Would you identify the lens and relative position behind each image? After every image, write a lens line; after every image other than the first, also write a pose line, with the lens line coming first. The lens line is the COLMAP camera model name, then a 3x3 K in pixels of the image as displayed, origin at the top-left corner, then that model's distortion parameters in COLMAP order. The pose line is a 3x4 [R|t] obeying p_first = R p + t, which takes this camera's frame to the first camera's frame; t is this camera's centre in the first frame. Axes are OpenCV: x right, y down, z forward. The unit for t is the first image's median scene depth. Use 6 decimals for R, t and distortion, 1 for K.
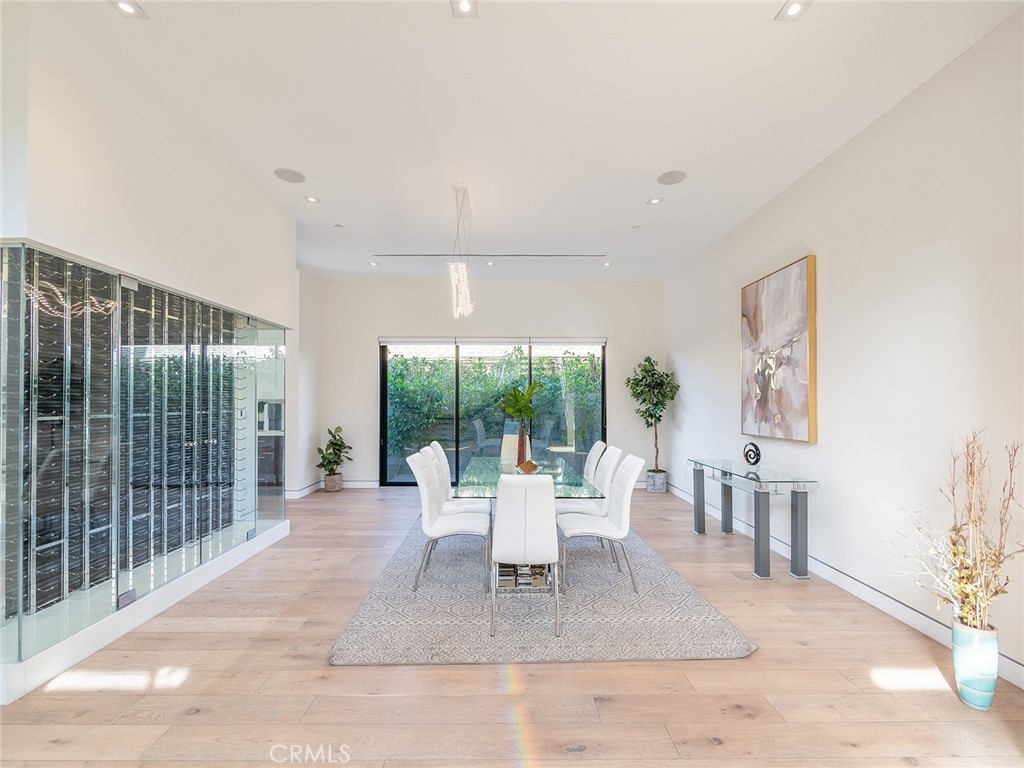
lens RADIAL K [[440.7, 0, 508.8], [0, 440.7, 397.9], [0, 0, 1]] dist [-0.002132, 0.000462]
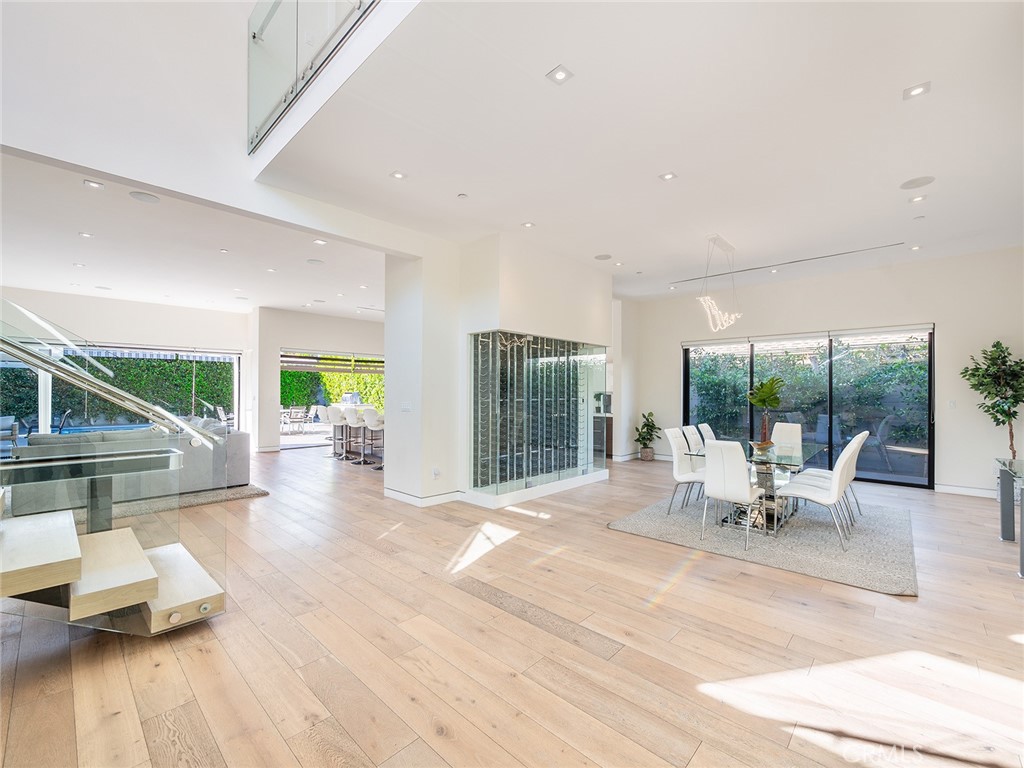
lens RADIAL K [[440.7, 0, 505.9], [0, 440.7, 390.1], [0, 0, 1]] dist [-0.002132, 0.000462]
pose [[0.719149, -0.000238, -0.694856, 0.372666], [0.001849, 0.999997, 0.001571, -0.007294], [0.694853, -0.002414, 0.719148, -0.427921]]
